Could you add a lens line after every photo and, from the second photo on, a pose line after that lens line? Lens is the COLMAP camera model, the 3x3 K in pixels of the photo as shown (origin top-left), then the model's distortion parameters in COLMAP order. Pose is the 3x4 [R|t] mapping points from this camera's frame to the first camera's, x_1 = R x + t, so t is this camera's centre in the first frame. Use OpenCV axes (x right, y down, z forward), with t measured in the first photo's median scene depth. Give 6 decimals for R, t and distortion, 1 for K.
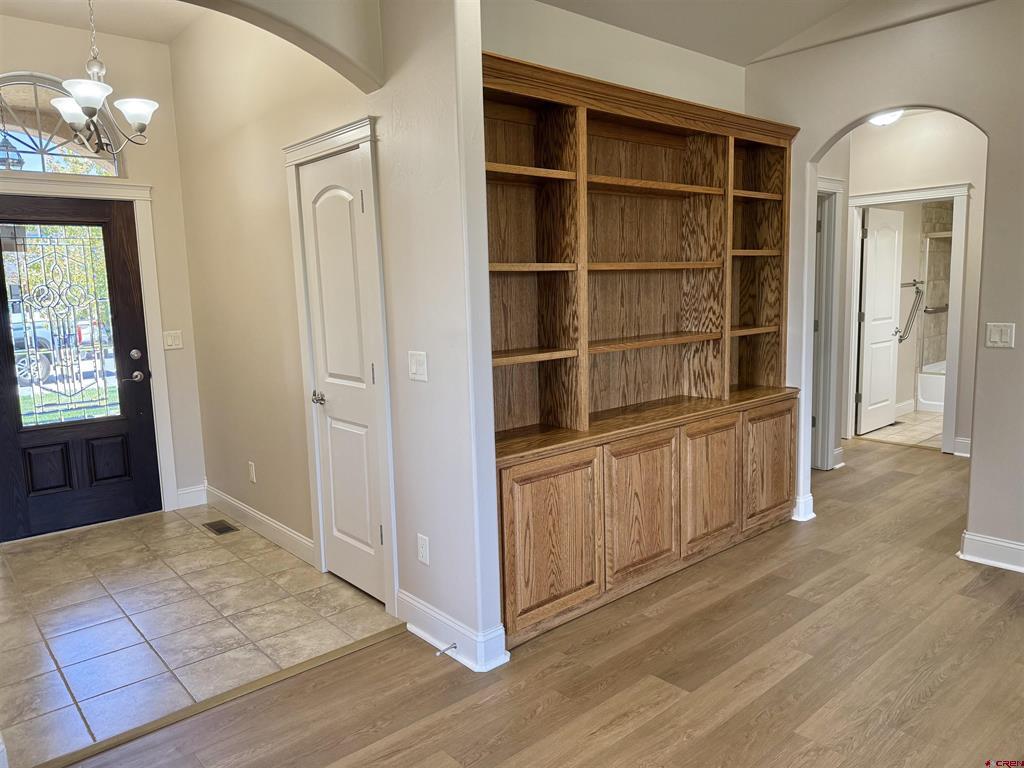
lens RADIAL K [[717.4, 0, 518.5], [0, 717.4, 377.5], [0, 0, 1]] dist [0.054925, -0.074511]
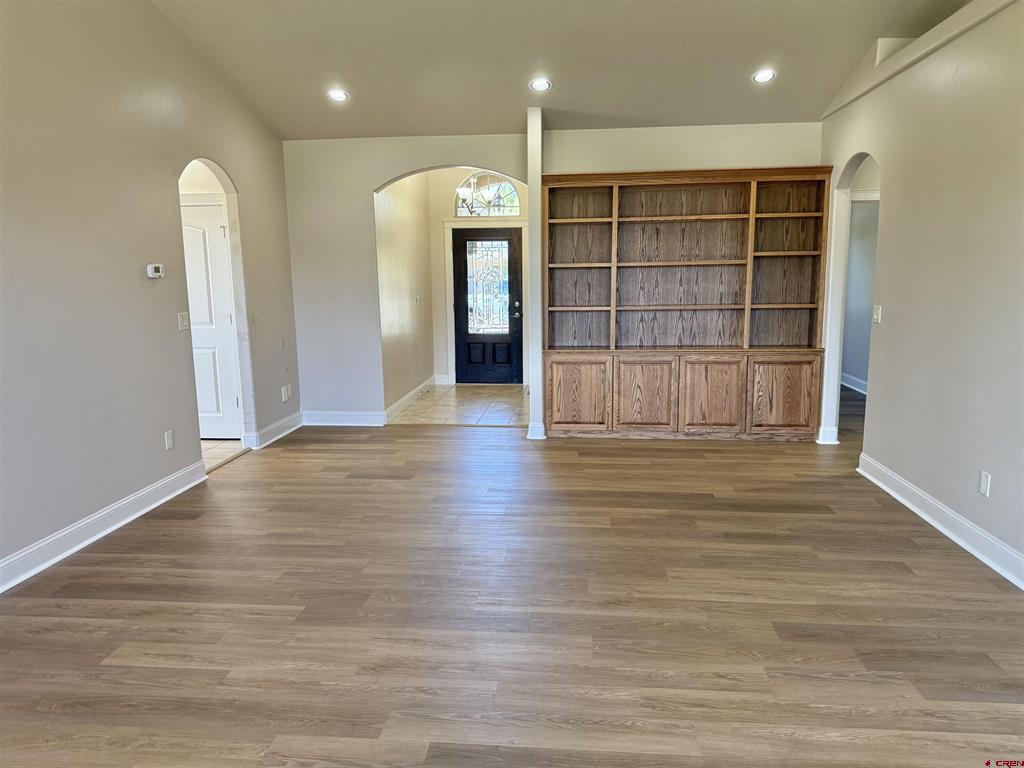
lens RADIAL K [[717.4, 0, 508.4], [0, 717.4, 386.4], [0, 0, 1]] dist [0.054925, -0.074511]
pose [[0.679891, 0.131810, -0.721370, 1.175889], [-0.099287, 0.991201, 0.087536, 0.028968], [0.726561, 0.012107, 0.686996, -0.493346]]
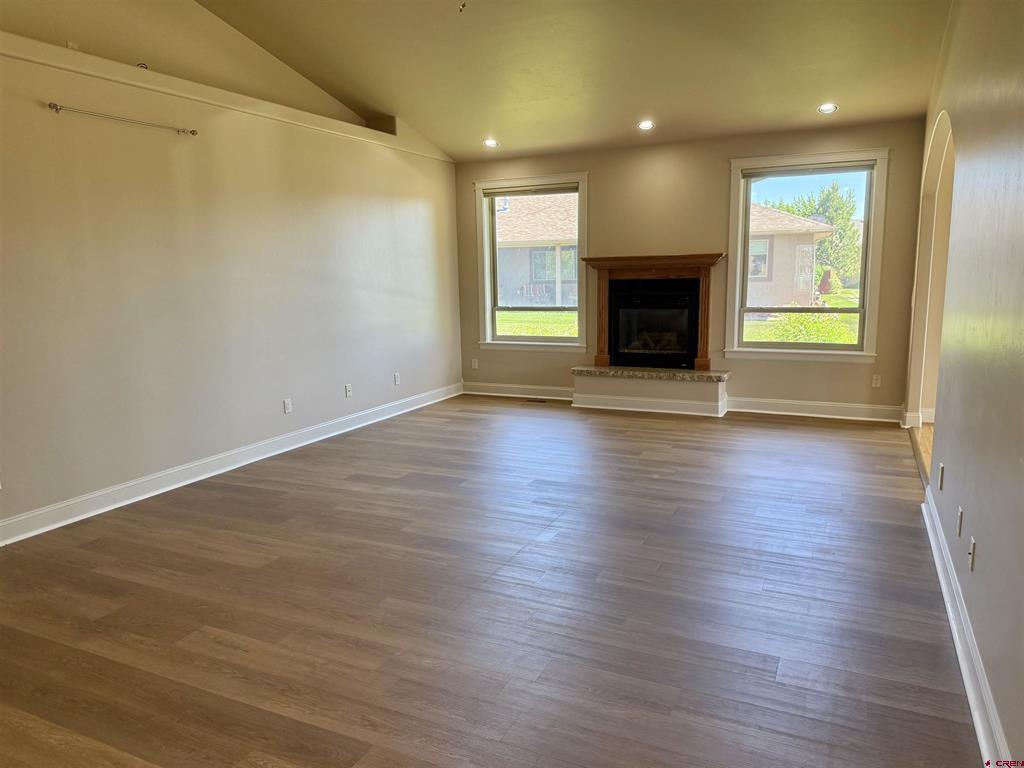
lens RADIAL K [[717.4, 0, 509.5], [0, 717.4, 383.5], [0, 0, 1]] dist [0.054925, -0.074511]
pose [[-0.386533, -0.113409, 0.915276, -0.394265], [0.146360, 0.972292, 0.182283, -0.048528], [-0.910588, 0.204418, -0.359224, 0.328950]]
